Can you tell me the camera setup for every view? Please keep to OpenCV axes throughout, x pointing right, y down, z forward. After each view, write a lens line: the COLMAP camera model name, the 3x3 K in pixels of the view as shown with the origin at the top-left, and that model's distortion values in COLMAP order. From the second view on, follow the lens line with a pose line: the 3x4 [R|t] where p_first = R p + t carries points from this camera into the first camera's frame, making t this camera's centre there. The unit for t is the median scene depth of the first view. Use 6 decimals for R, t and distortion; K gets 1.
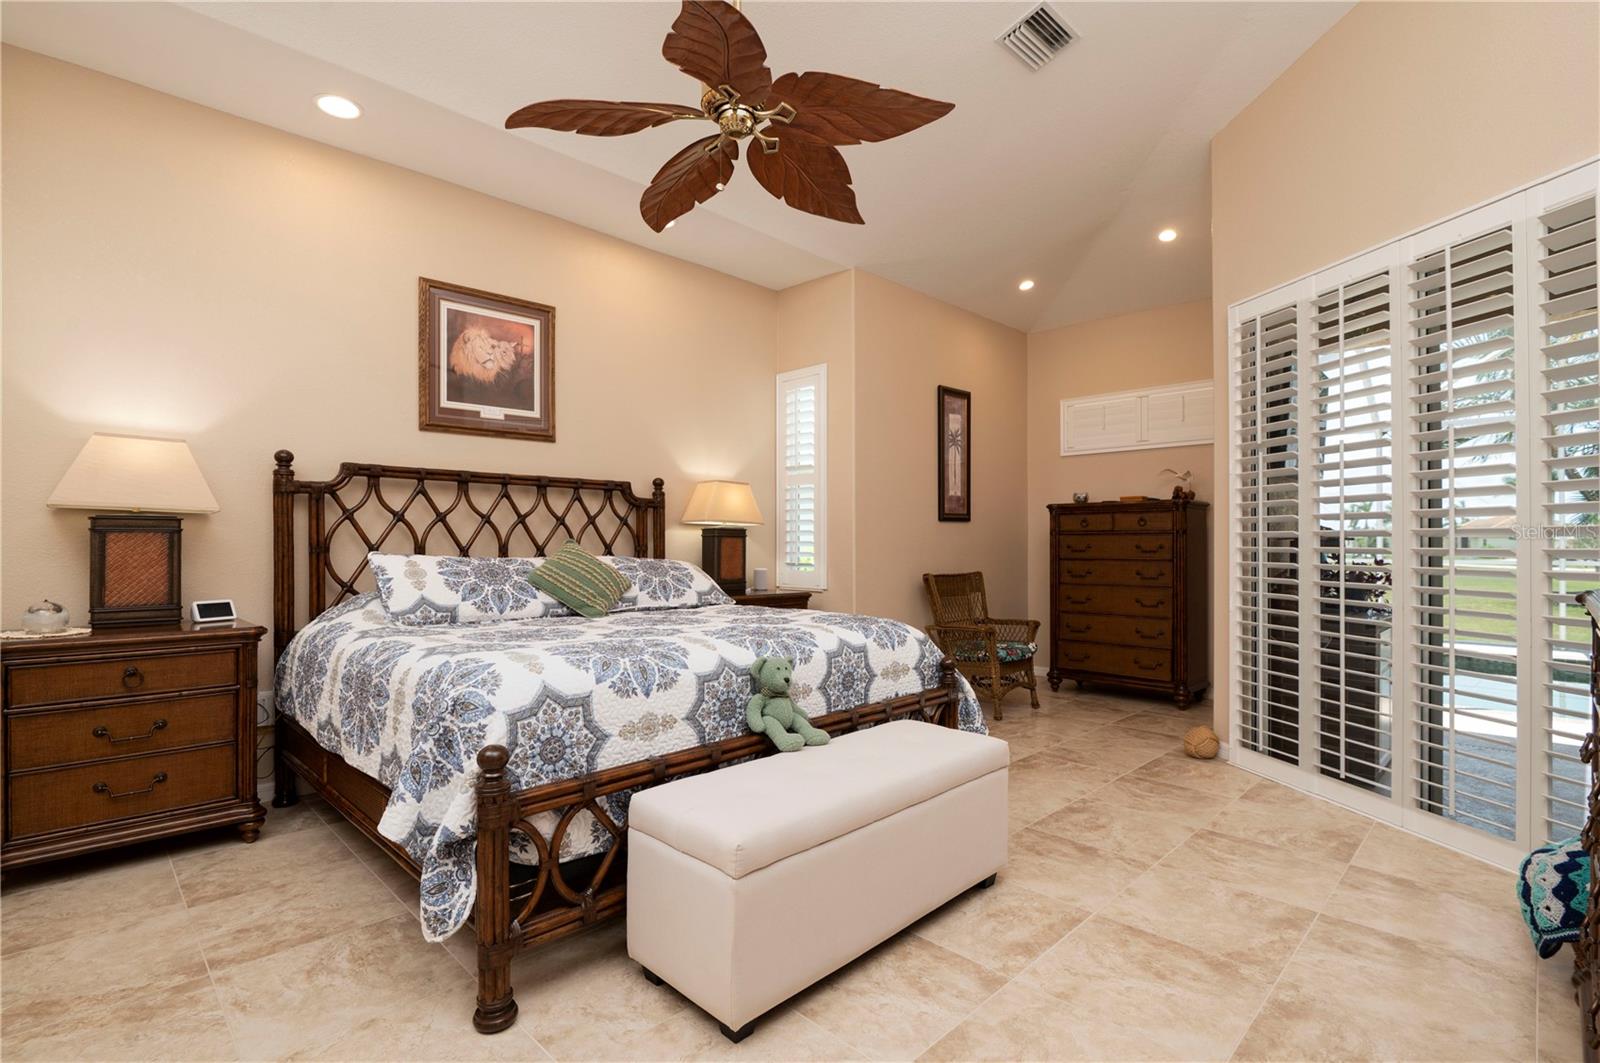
lens RADIAL K [[751.3, 0, 800.0], [0, 751.3, 531.5], [0, 0, 1]] dist [-0.017860, -0.000467]
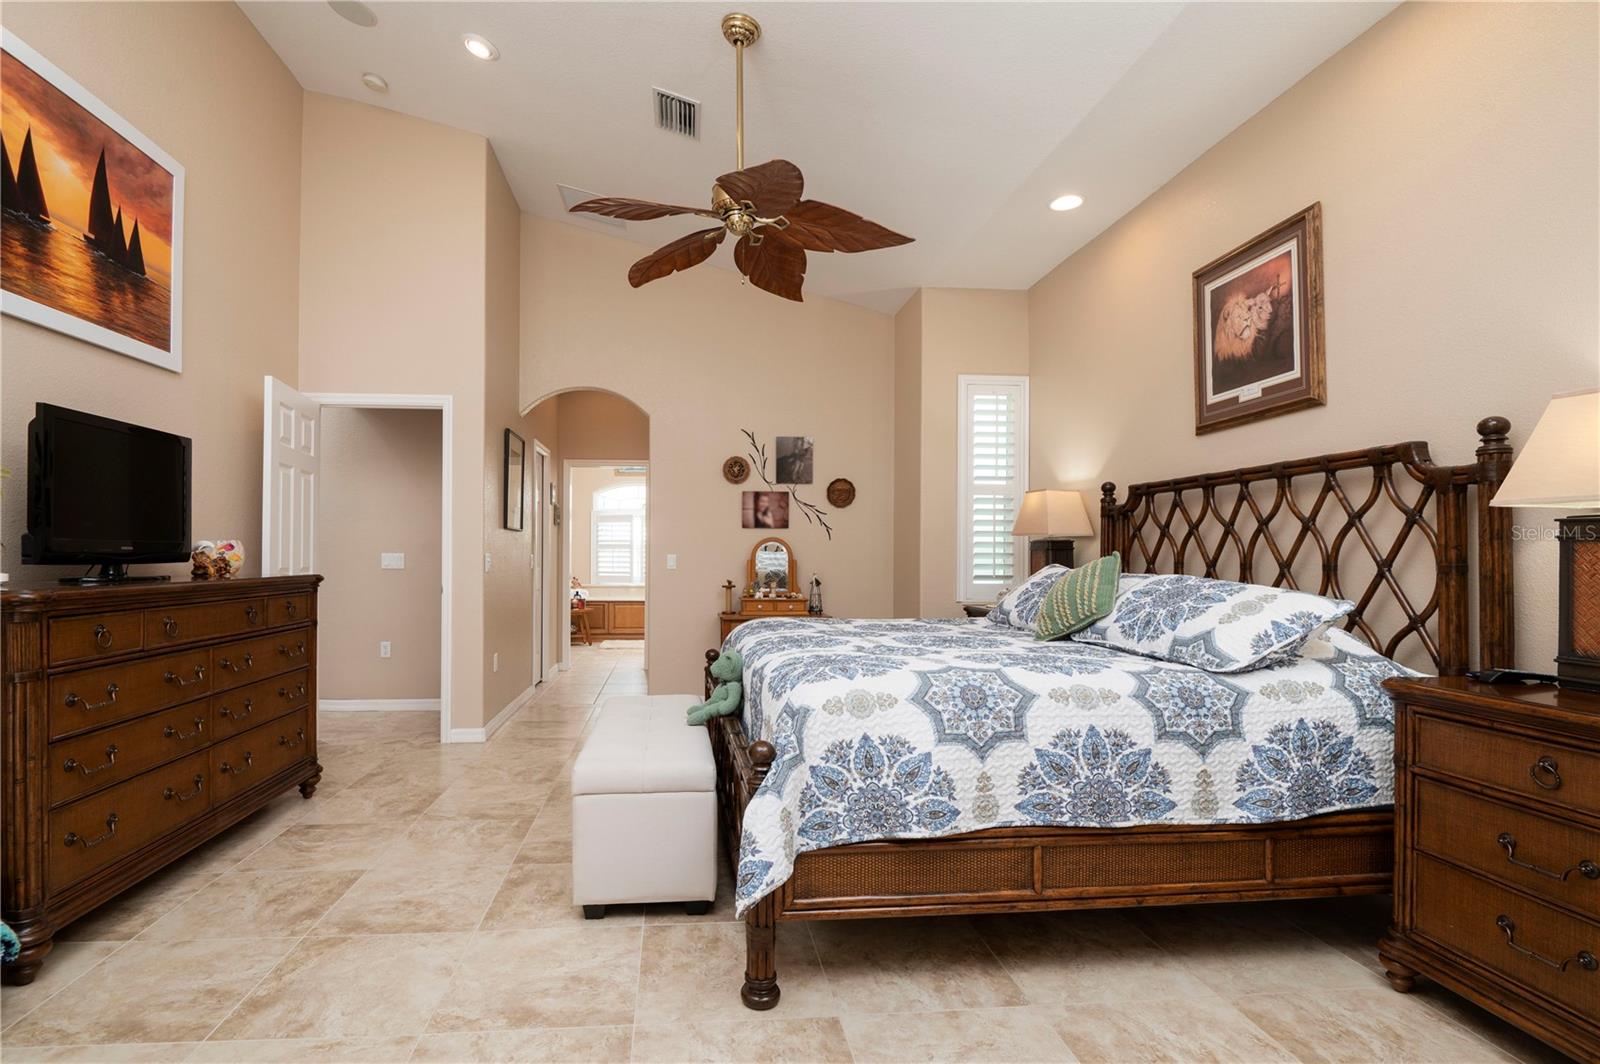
lens RADIAL K [[808.9, 0, 791.6], [0, 808.9, 552.5], [0, 0, 1]] dist [0.002157, 0.000552]
pose [[-0.616996, -0.001663, -0.786965, 0.566352], [0.012689, 0.999847, -0.012061, 0.015328], [0.786864, -0.017427, -0.616880, 1.152922]]
